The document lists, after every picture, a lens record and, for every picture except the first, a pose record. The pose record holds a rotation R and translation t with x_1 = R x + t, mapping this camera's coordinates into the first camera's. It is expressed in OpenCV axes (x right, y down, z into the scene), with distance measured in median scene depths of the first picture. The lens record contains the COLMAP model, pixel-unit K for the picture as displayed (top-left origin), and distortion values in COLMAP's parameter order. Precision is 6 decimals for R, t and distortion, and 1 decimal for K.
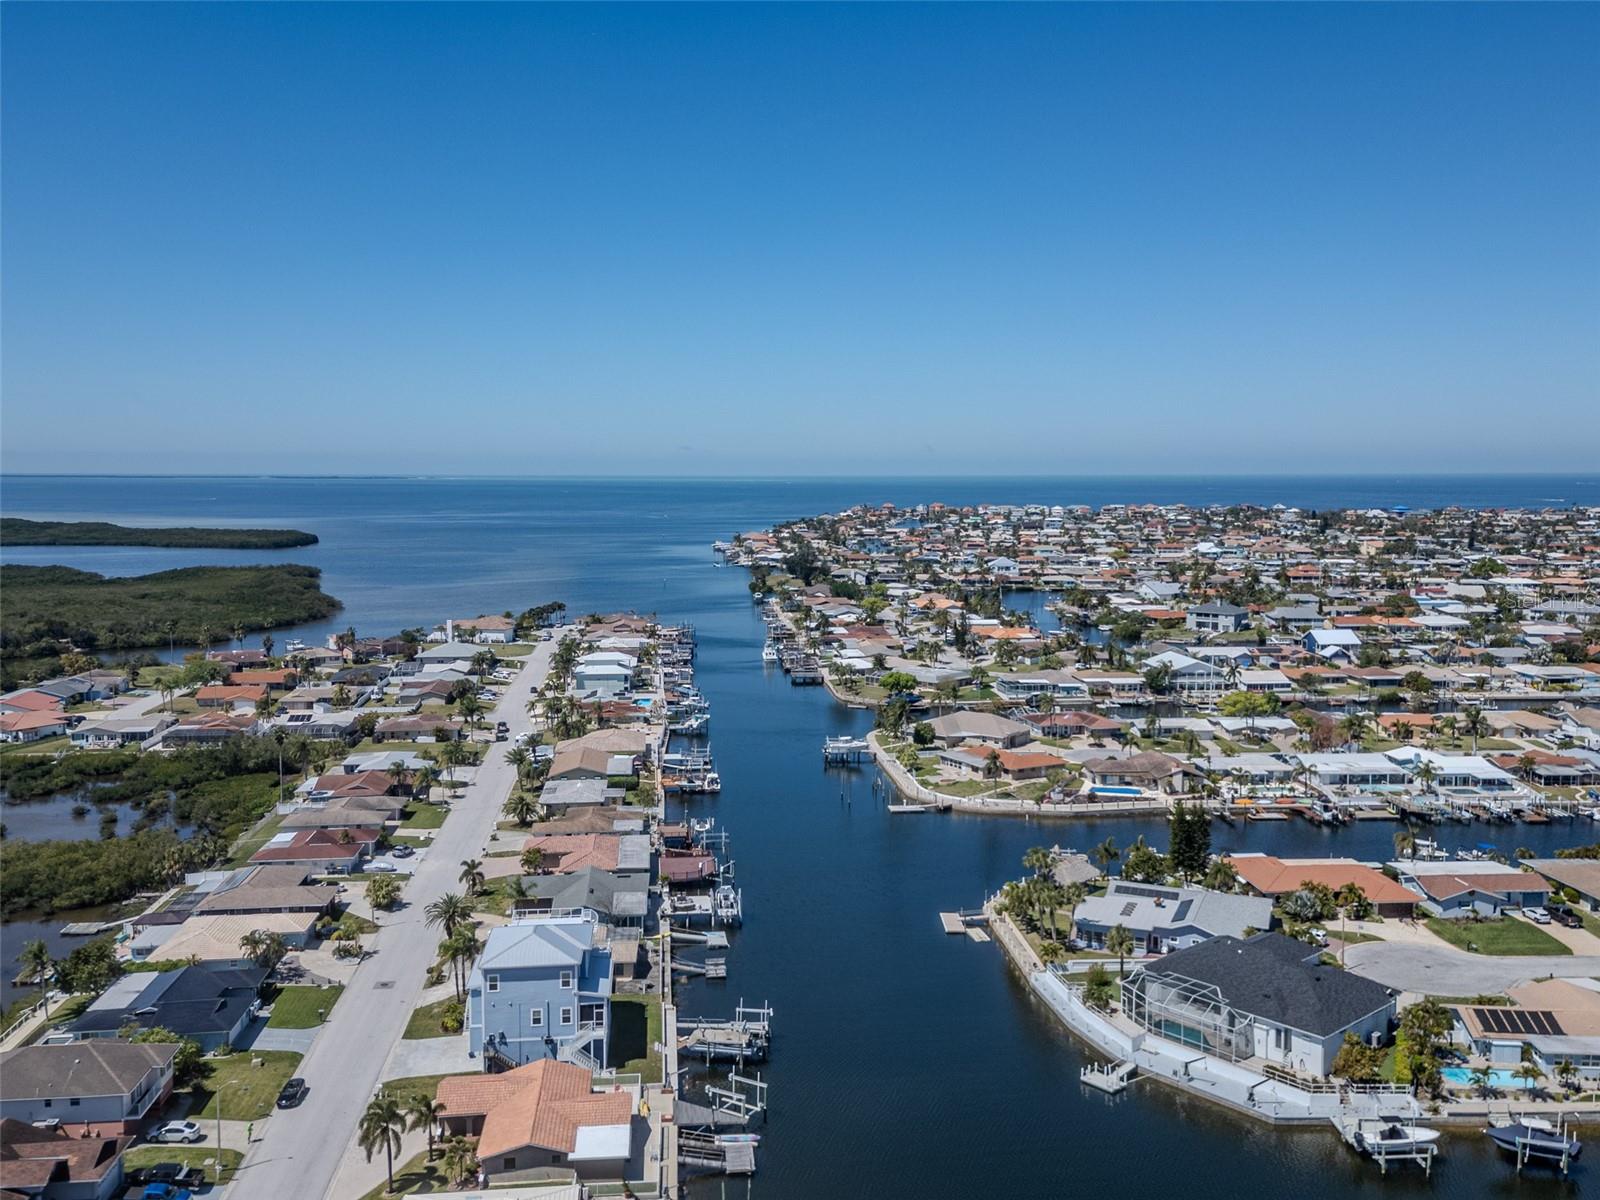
lens RADIAL K [[1415.5, 0, 800.0], [0, 1415.5, 600.0], [0, 0, 1]] dist [0.094881, -0.061339]
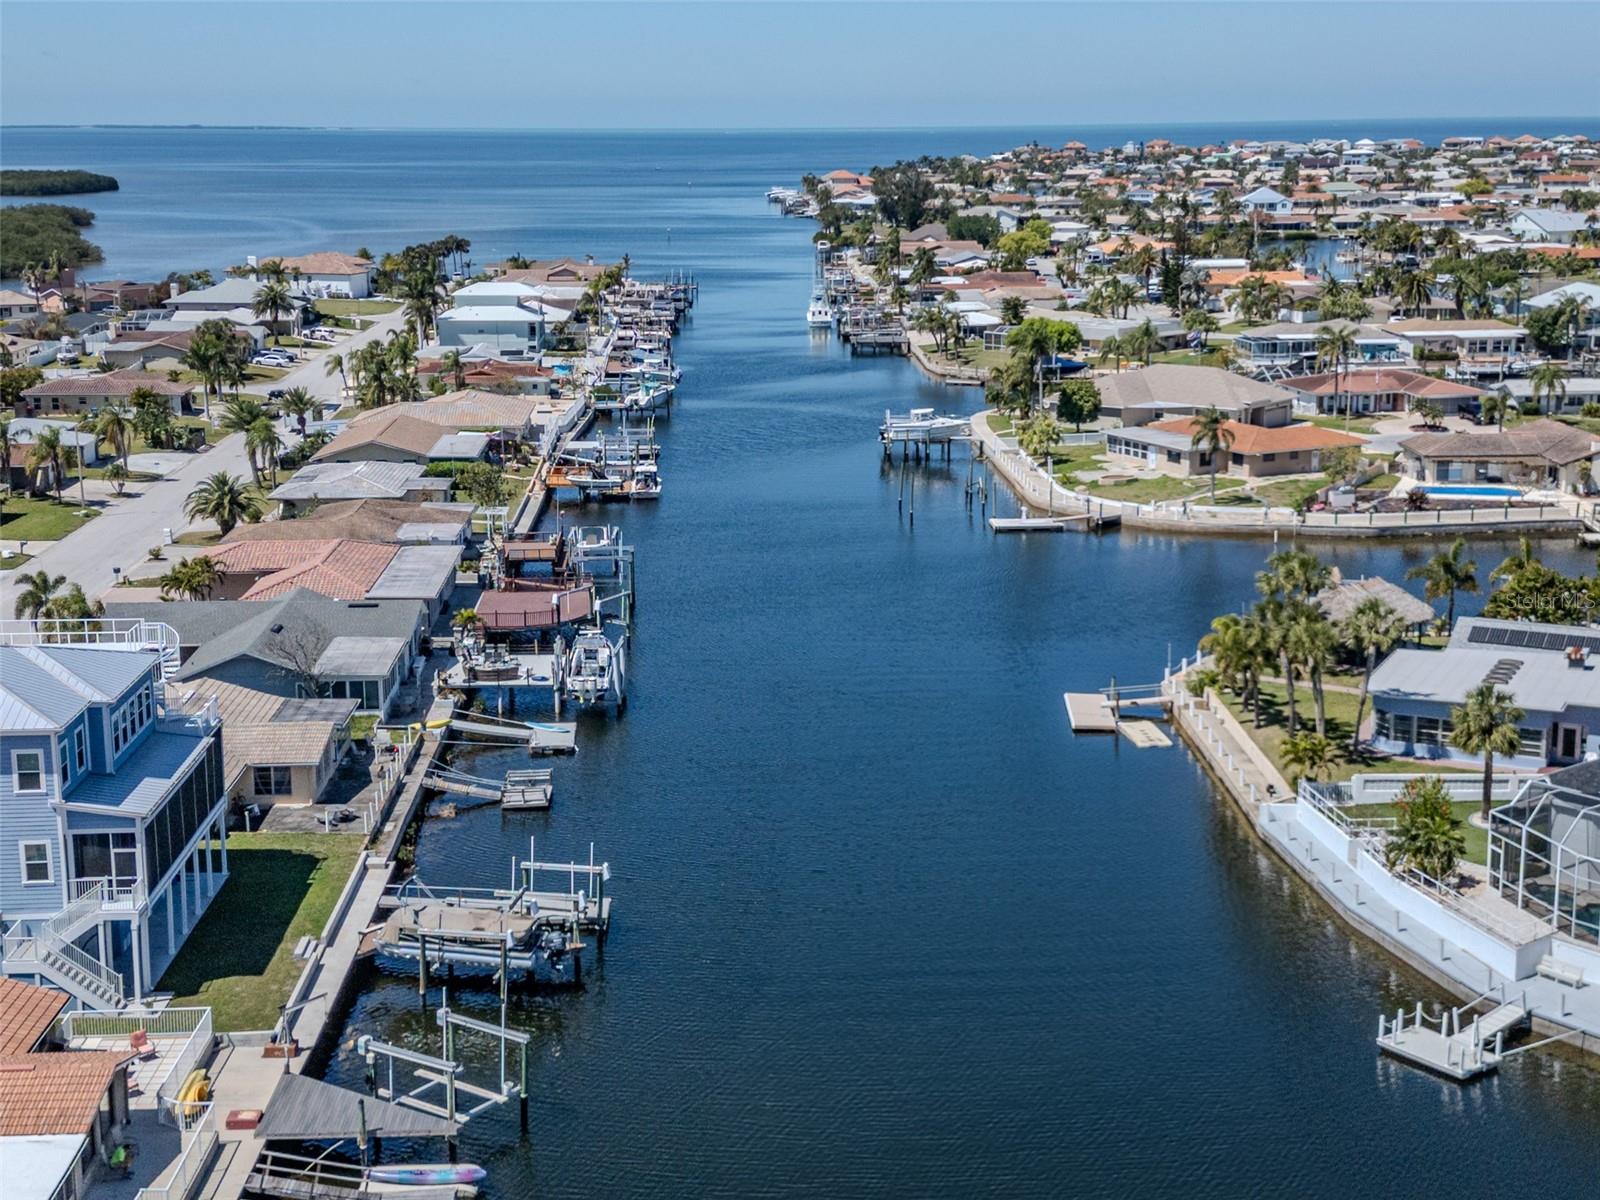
lens RADIAL K [[2228.3, 0, 800.0], [0, 2228.3, 600.0], [0, 0, 1]] dist [0.180083, -0.070106]
pose [[0.998111, 0.007668, -0.060958, 0.046007], [-0.000385, 0.992941, 0.118607, 0.085114], [0.061437, -0.118360, 0.991068, 0.237487]]
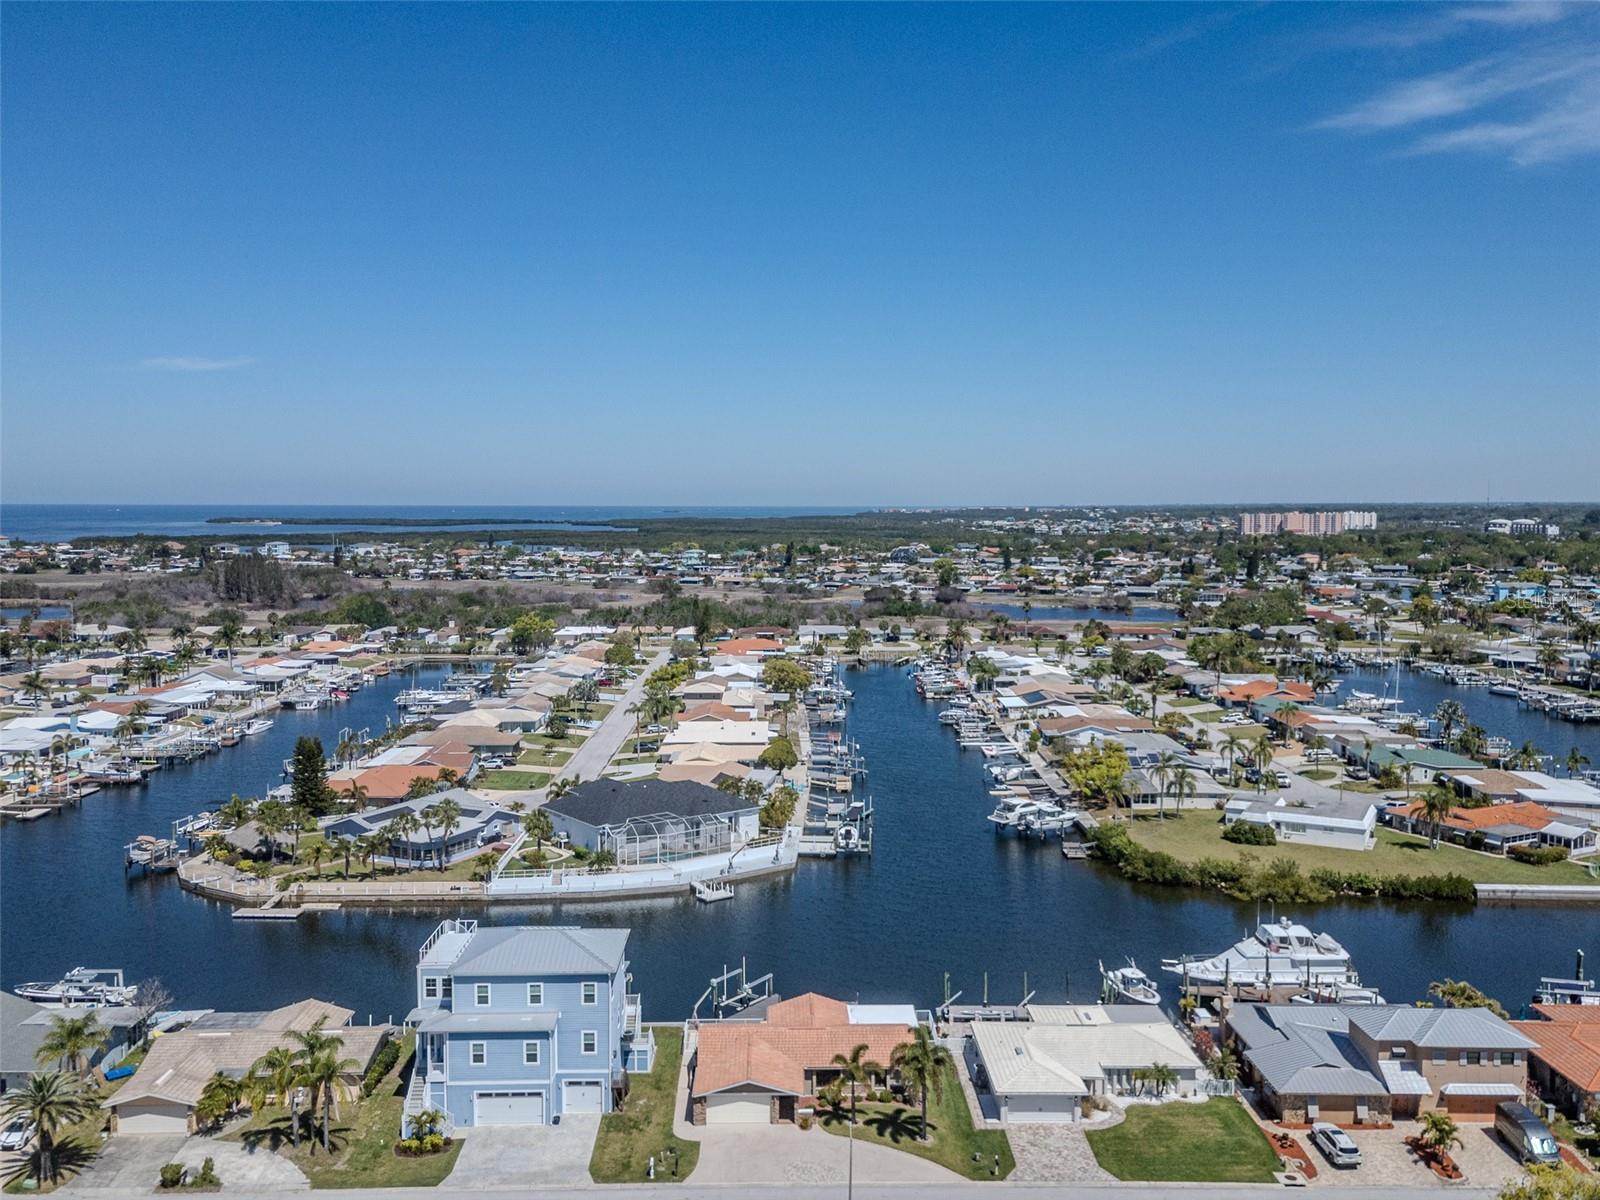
lens RADIAL K [[1388.8, 0, 800.0], [0, 1388.8, 600.0], [0, 0, 1]] dist [0.079570, -0.027068]
pose [[0.080521, -0.070278, 0.994272, -0.531585], [0.089806, 0.993966, 0.062984, 0.014919], [-0.992699, 0.084220, 0.086346, 0.470348]]
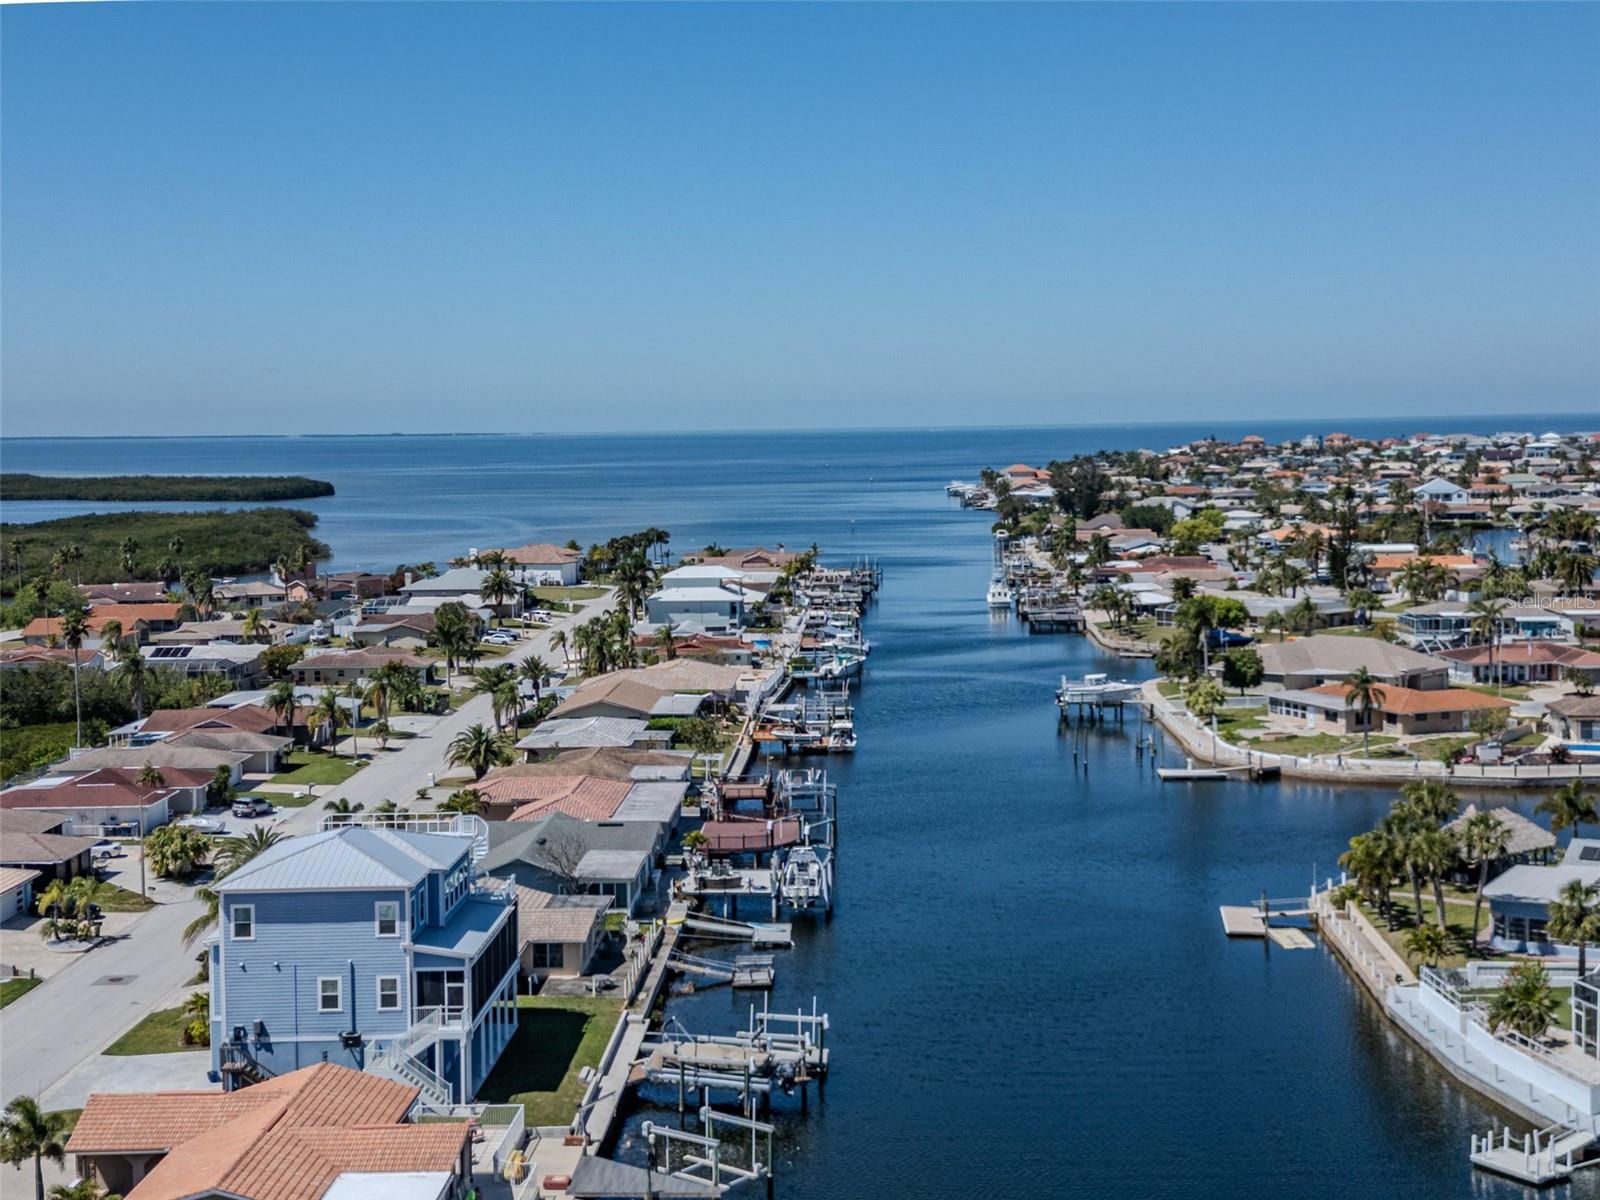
lens RADIAL K [[2248.7, 0, 800.0], [0, 2248.7, 600.0], [0, 0, 1]] dist [0.226097, -0.336332]
pose [[0.990104, -0.004266, -0.140274, 0.050956], [0.002607, 0.999925, -0.012008, 0.095226], [0.140314, 0.011524, 0.990040, 0.138129]]
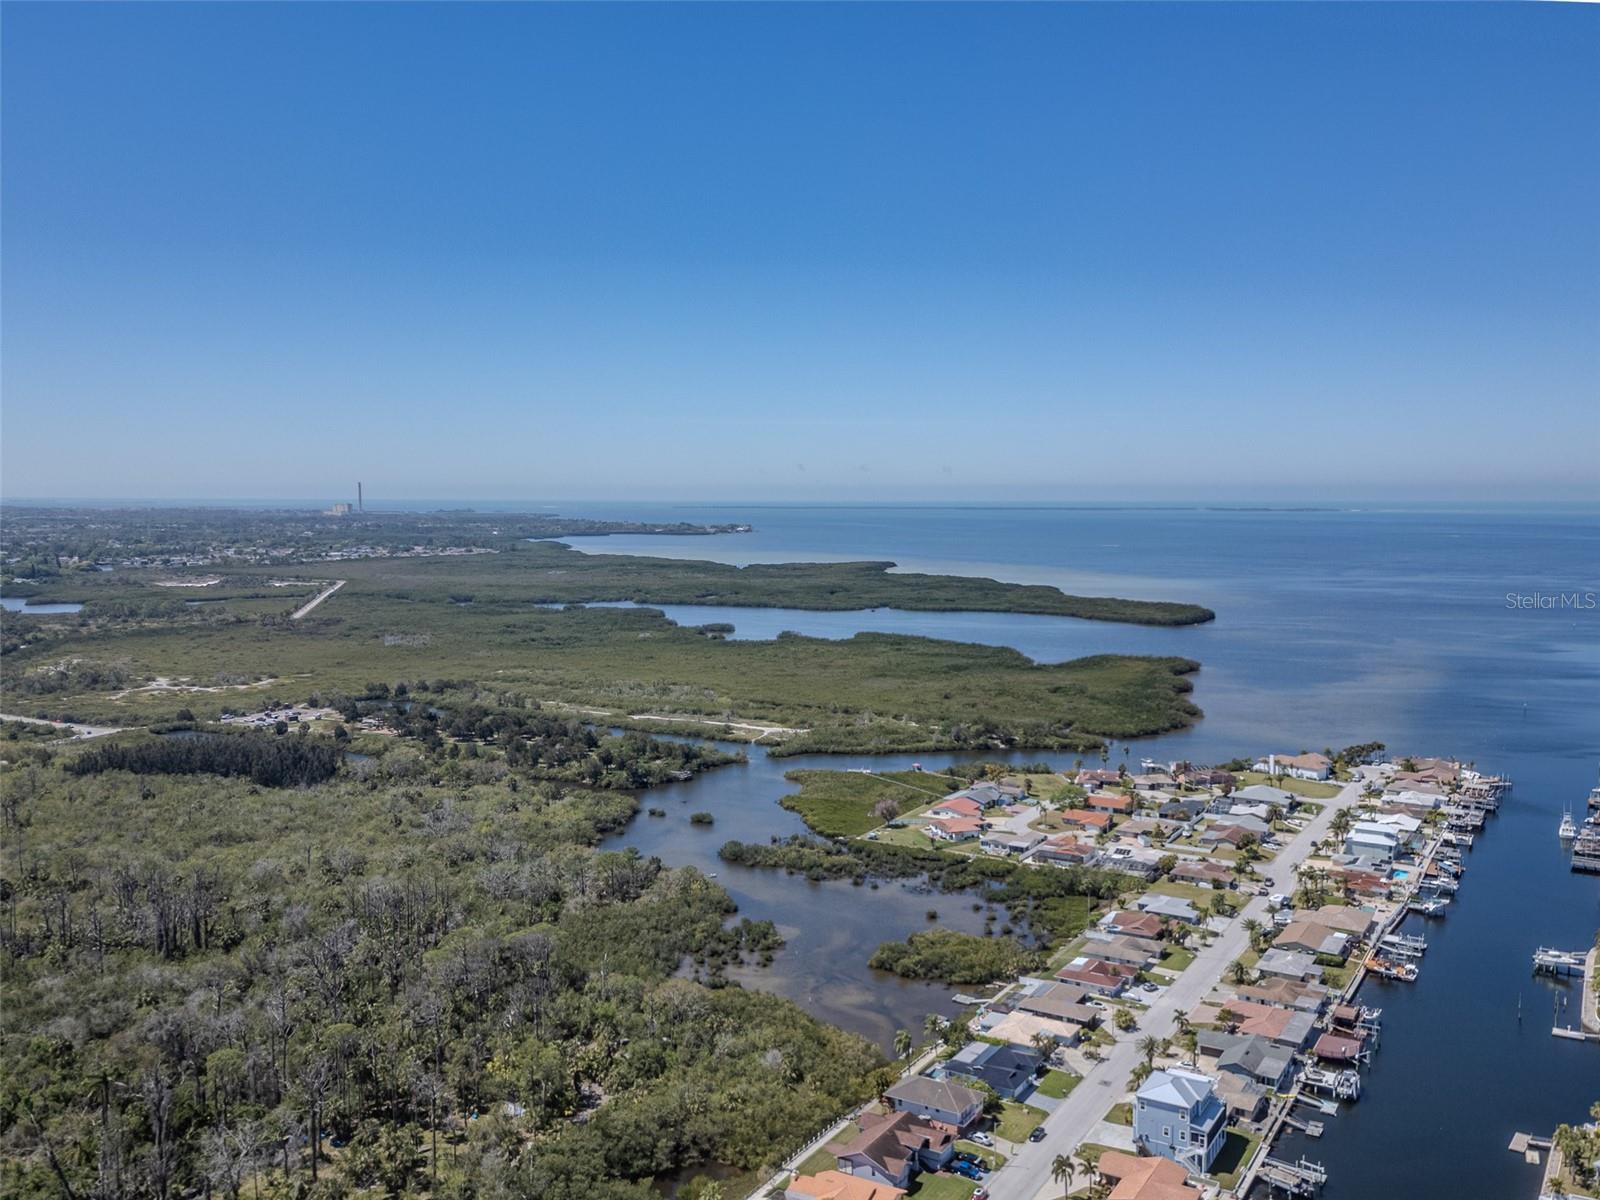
lens RADIAL K [[1388.8, 0, 800.0], [0, 1388.8, 600.0], [0, 0, 1]] dist [0.079570, -0.027068]
pose [[0.803854, 0.047383, -0.592936, 0.262214], [-0.055934, 0.998427, 0.003956, -0.199918], [0.592191, 0.029985, 0.805240, -0.399598]]
